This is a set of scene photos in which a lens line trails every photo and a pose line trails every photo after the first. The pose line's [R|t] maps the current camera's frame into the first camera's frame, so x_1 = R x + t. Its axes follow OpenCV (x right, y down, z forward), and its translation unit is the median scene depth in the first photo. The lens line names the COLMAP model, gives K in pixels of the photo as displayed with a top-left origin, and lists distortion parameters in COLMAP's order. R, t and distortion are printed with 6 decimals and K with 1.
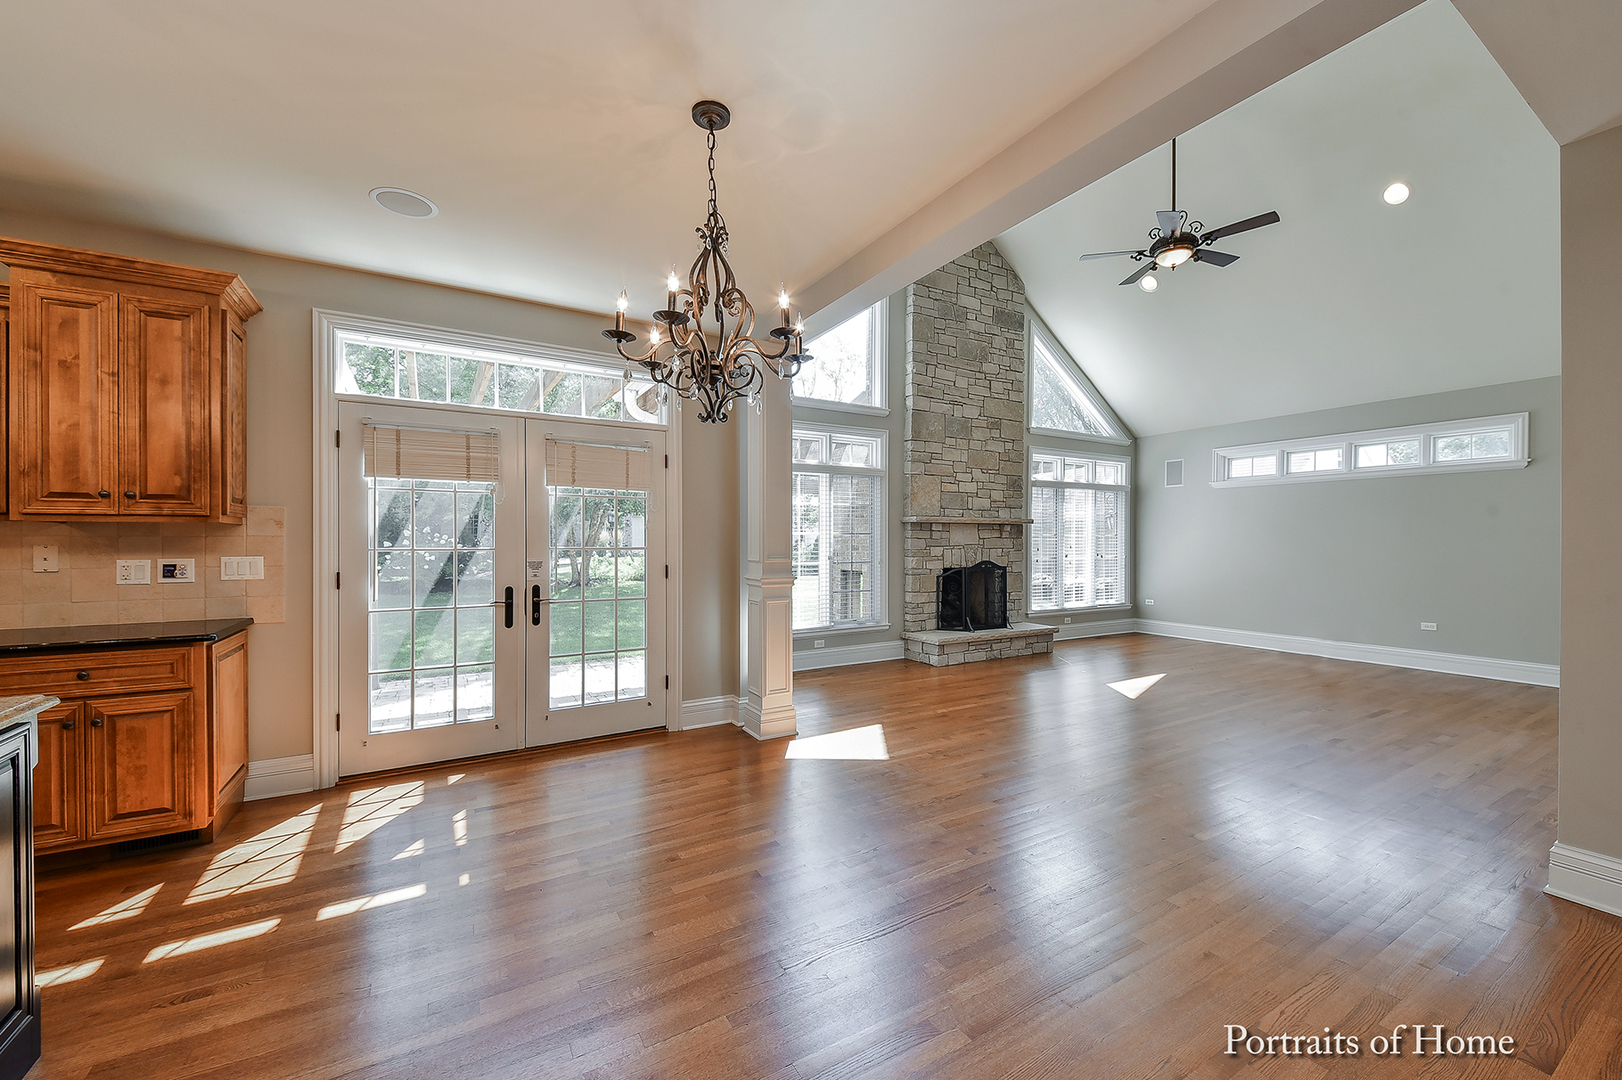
lens RADIAL K [[631.6, 0, 807.8], [0, 631.6, 543.1], [0, 0, 1]] dist [-0.000648, -0.000366]
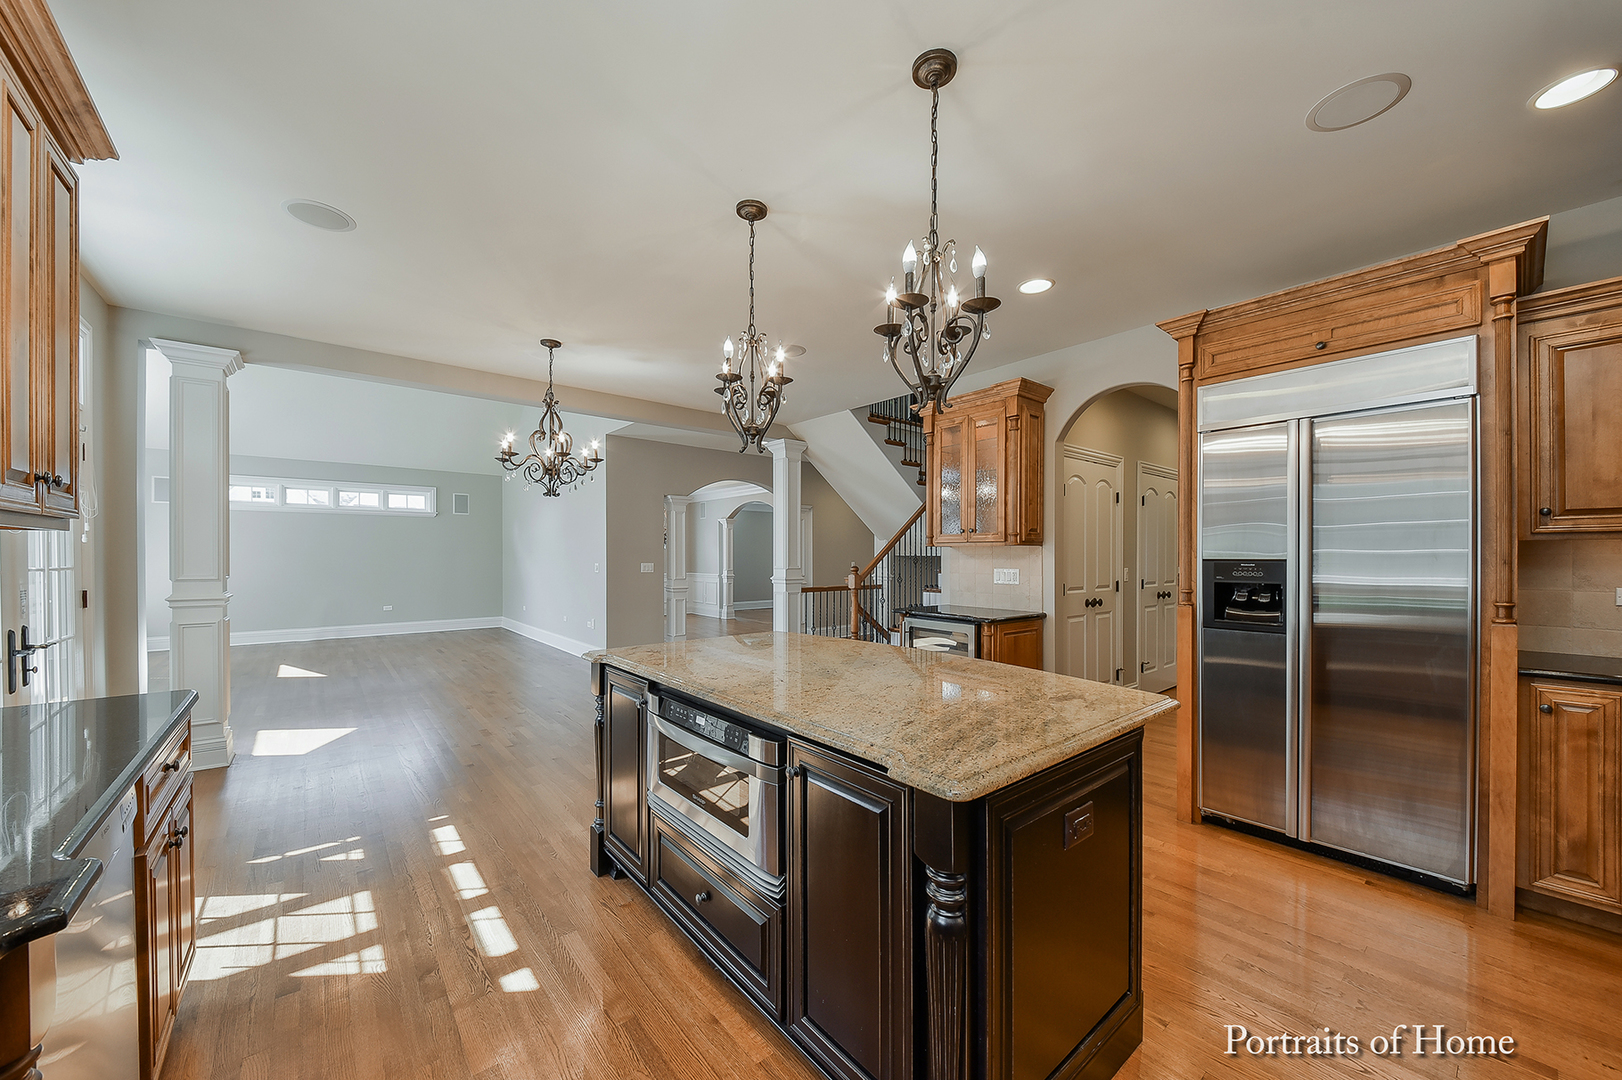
lens RADIAL K [[601.4, 0, 794.5], [0, 601.4, 557.0], [0, 0, 1]] dist [-0.002066, -0.000144]
pose [[-0.138766, -0.004345, 0.990316, -1.184437], [0.005036, 0.999974, 0.005093, -0.005030], [-0.990312, 0.005694, -0.138741, 0.282015]]
